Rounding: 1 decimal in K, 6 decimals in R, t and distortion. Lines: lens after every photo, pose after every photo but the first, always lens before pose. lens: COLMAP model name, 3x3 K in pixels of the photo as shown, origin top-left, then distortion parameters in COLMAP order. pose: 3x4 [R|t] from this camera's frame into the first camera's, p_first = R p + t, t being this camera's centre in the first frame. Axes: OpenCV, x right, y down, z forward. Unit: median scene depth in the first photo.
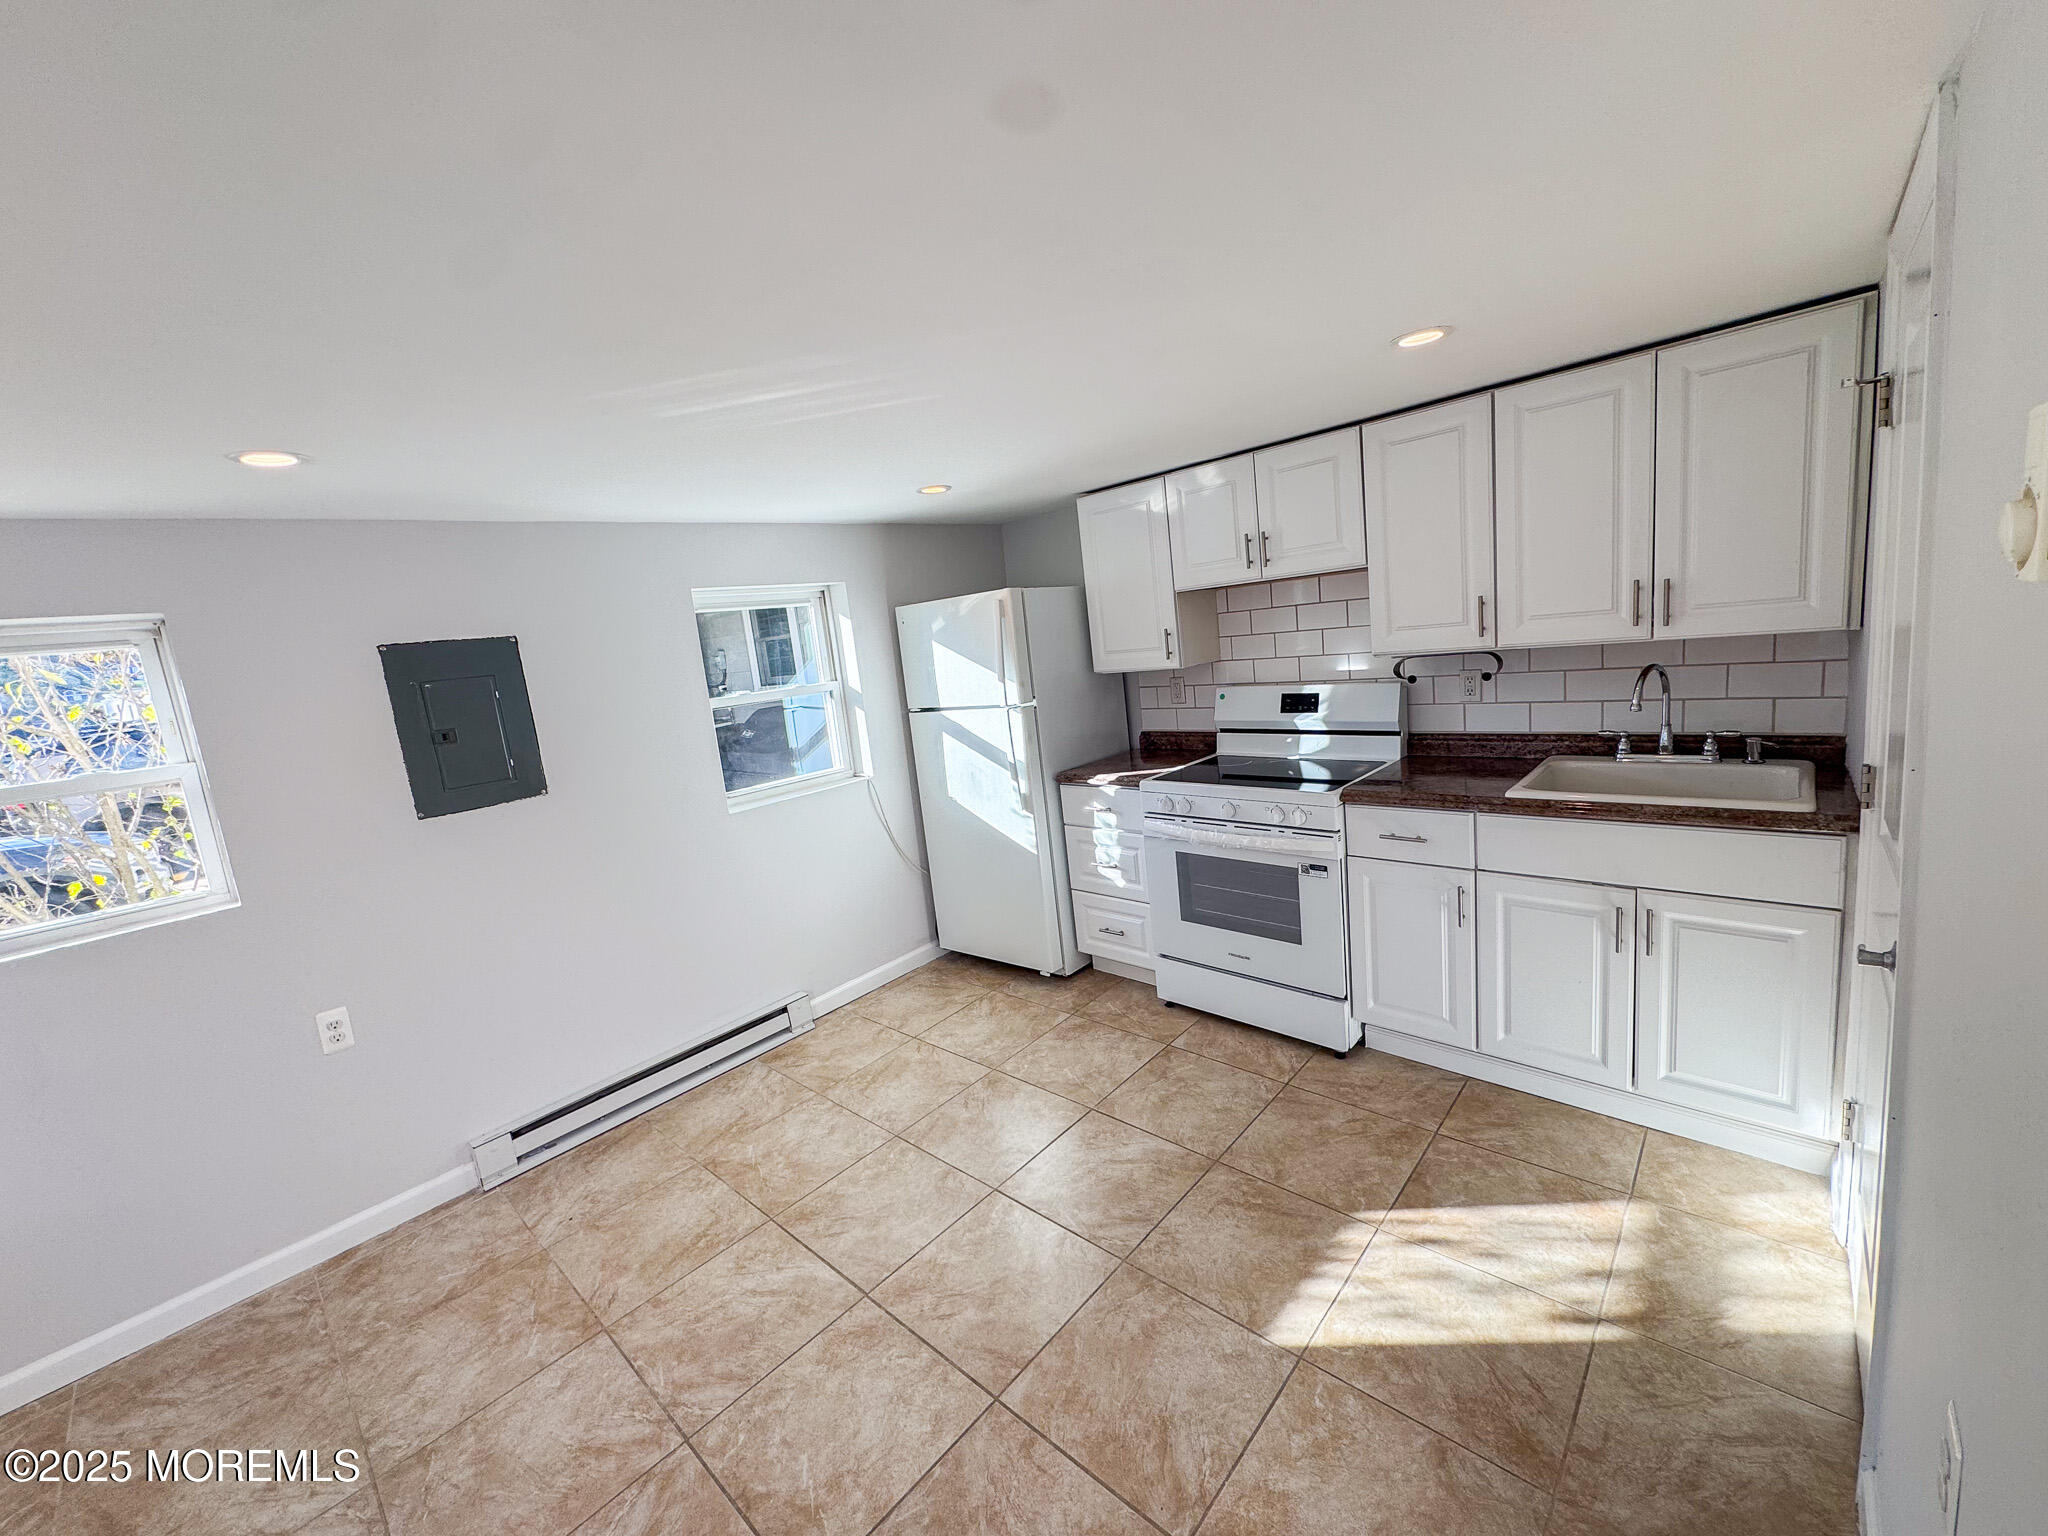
lens RADIAL K [[812.6, 0, 1029.5], [0, 812.6, 761.3], [0, 0, 1]] dist [-0.005252, 0.000680]
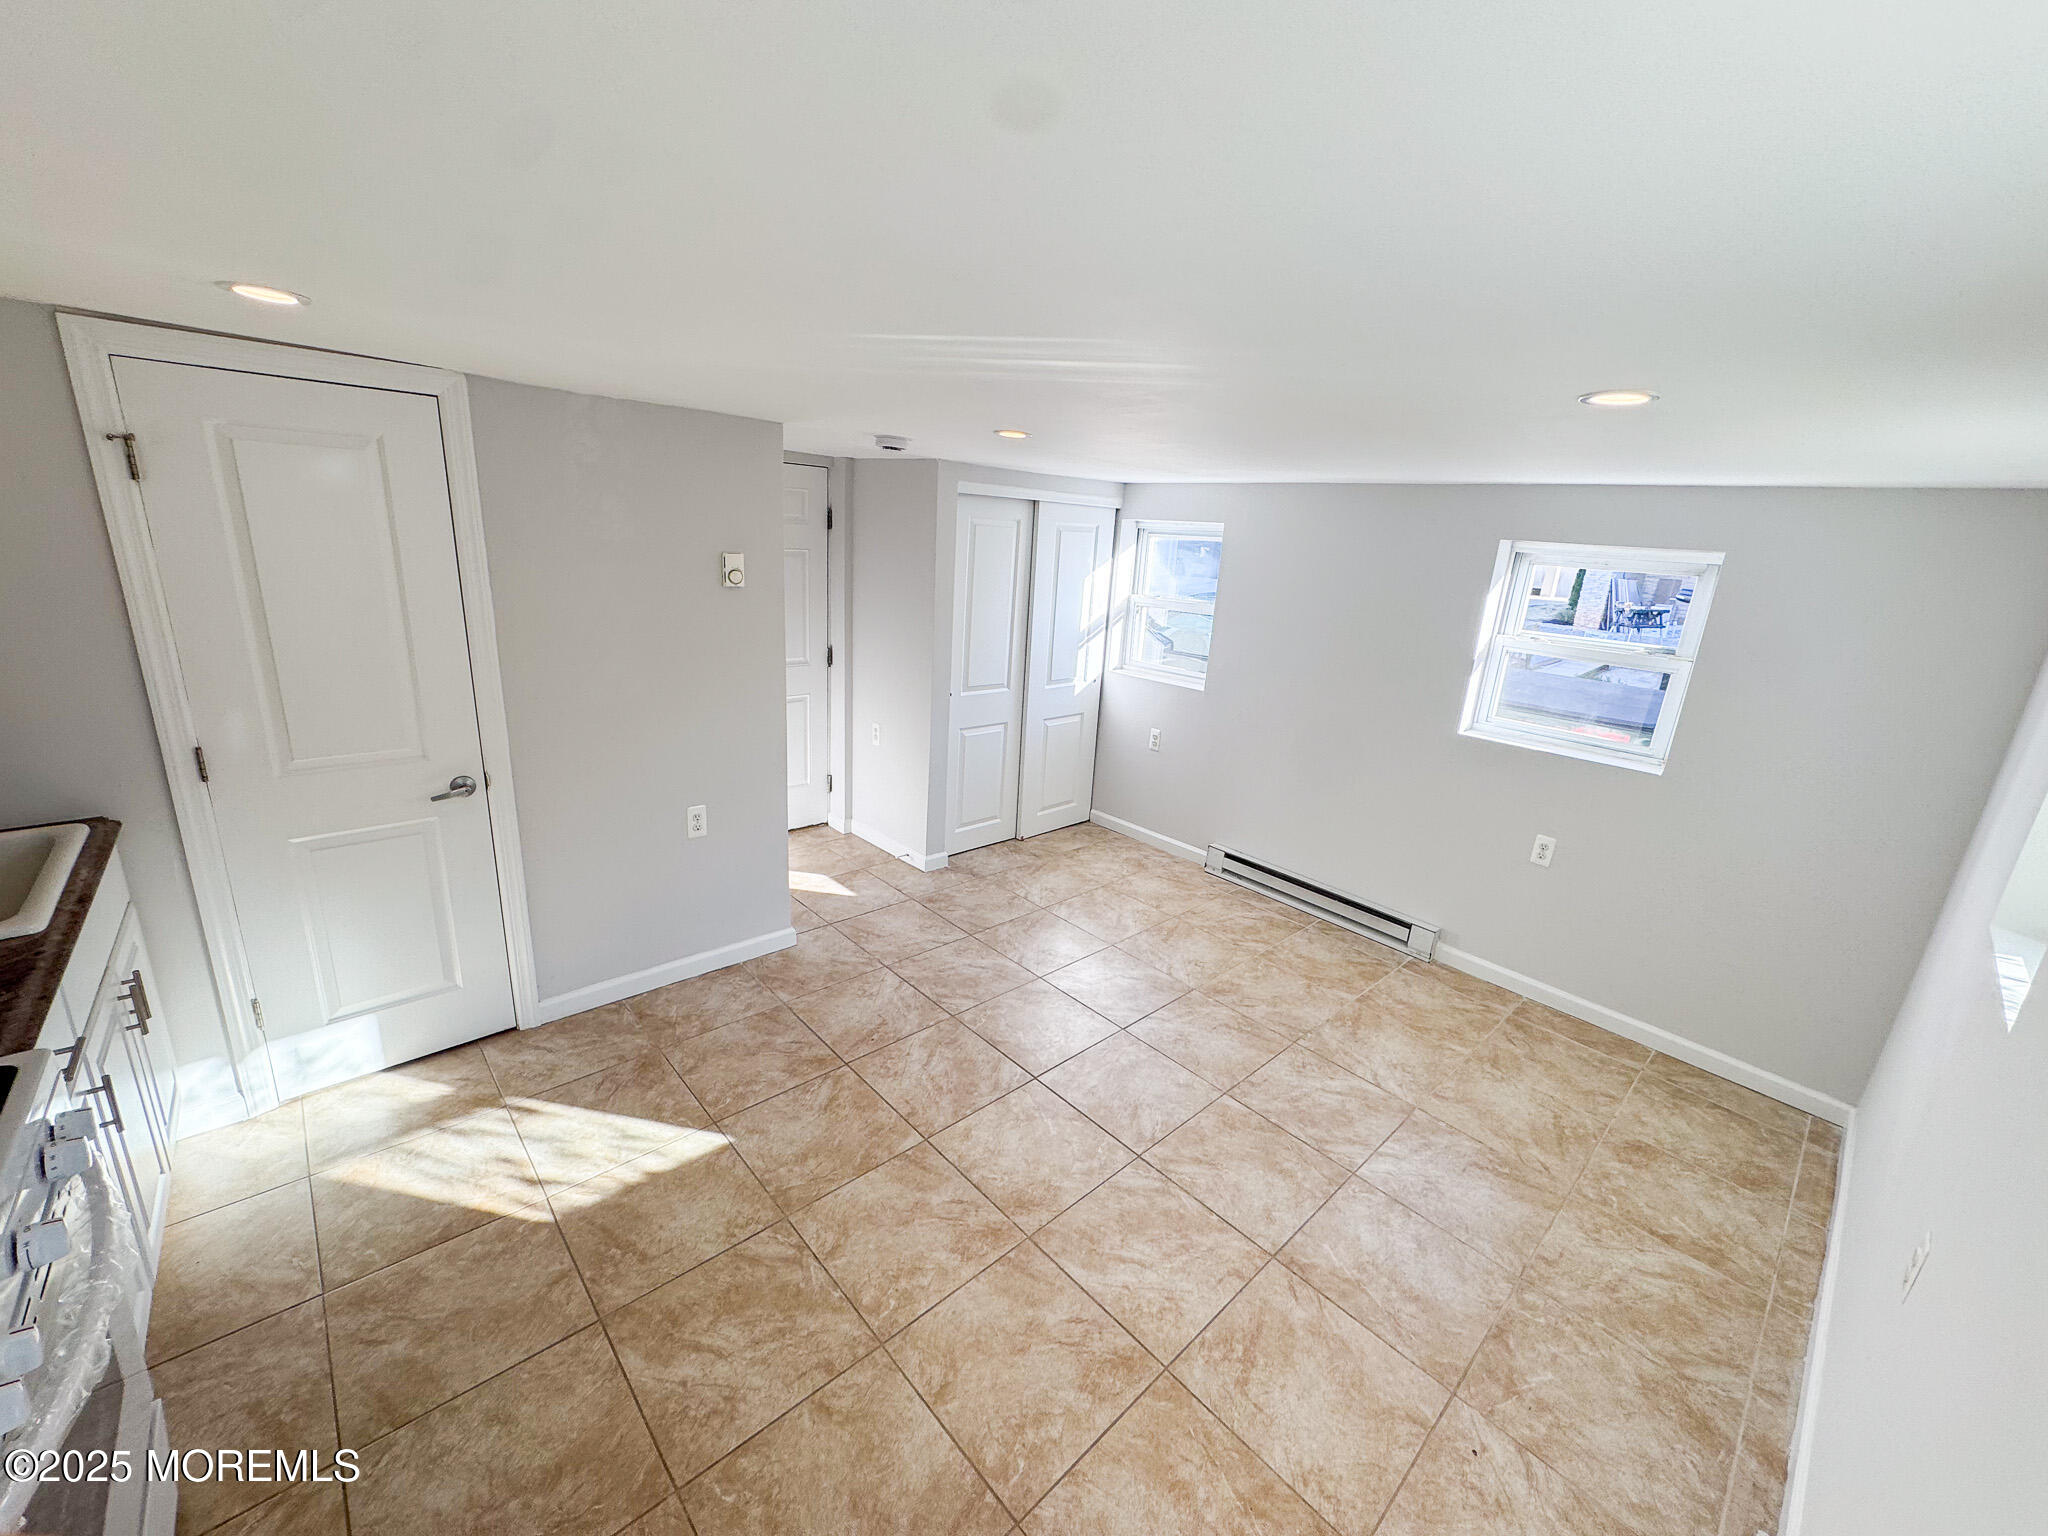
lens RADIAL K [[812.6, 0, 1028.1], [0, 812.6, 764.4], [0, 0, 1]] dist [-0.005252, 0.000680]
pose [[-0.995739, 0.022616, 0.089398, -0.309986], [0.058006, 0.907255, 0.416563, -0.350331], [-0.071686, 0.419973, -0.904701, 1.705007]]
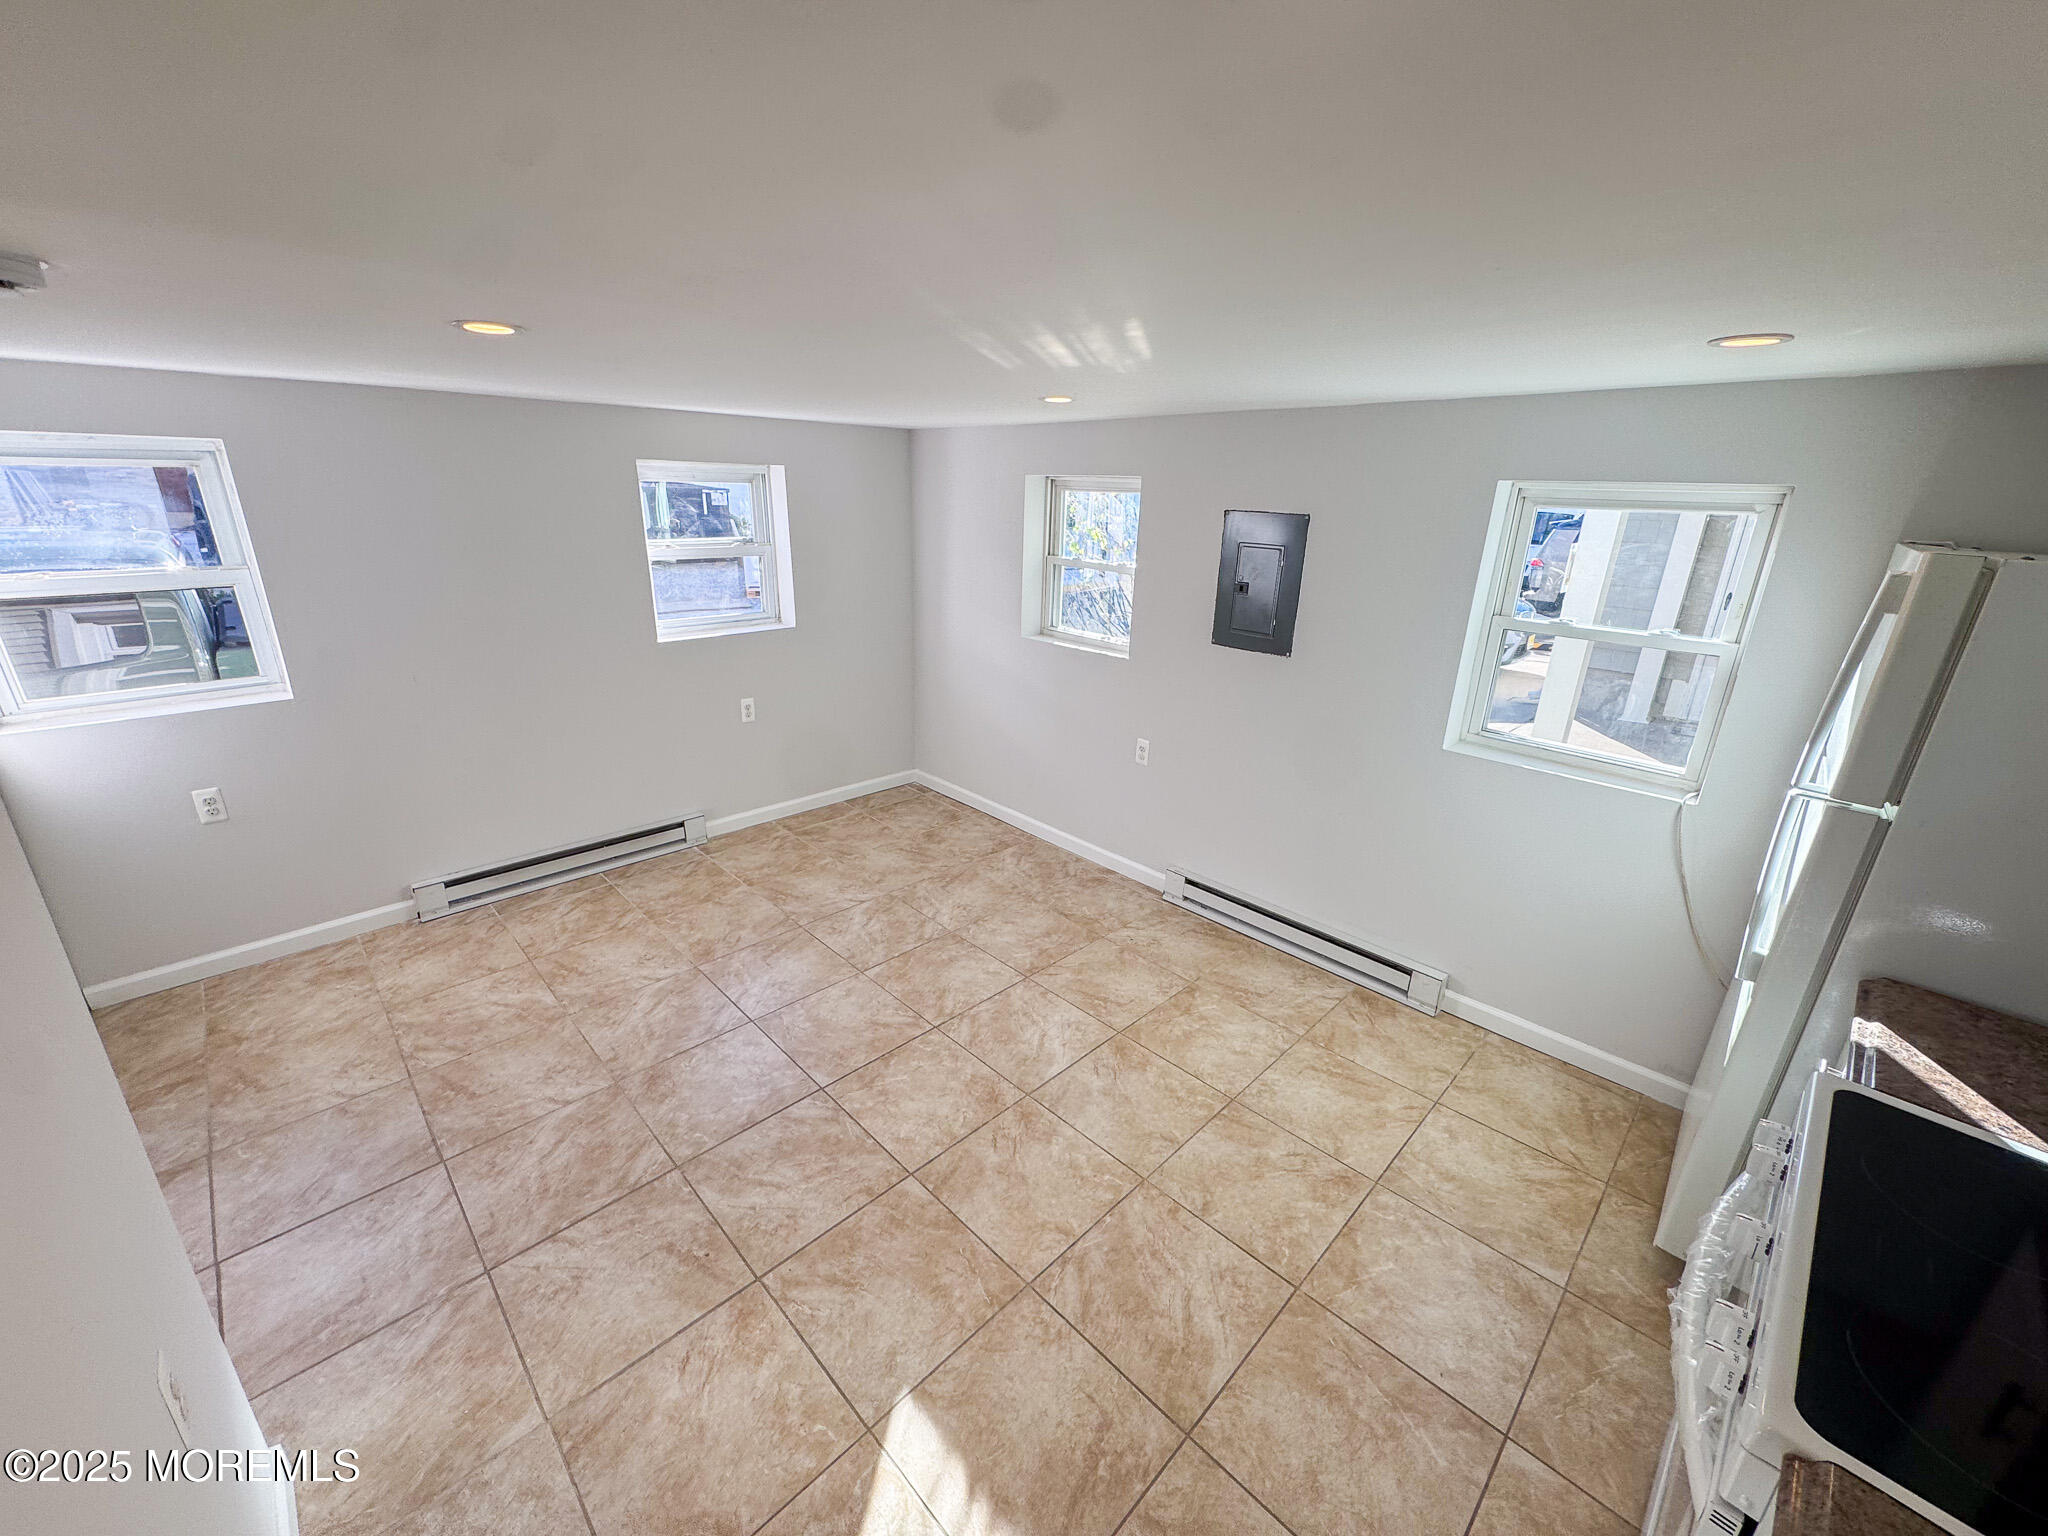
lens RADIAL K [[812.6, 0, 1022.1], [0, 812.6, 765.7], [0, 0, 1]] dist [-0.005252, 0.000680]
pose [[-0.051203, 0.428406, -0.902135, 0.729156], [-0.179559, 0.884650, 0.430294, -0.346512], [0.982414, 0.184019, 0.031628, 0.856209]]
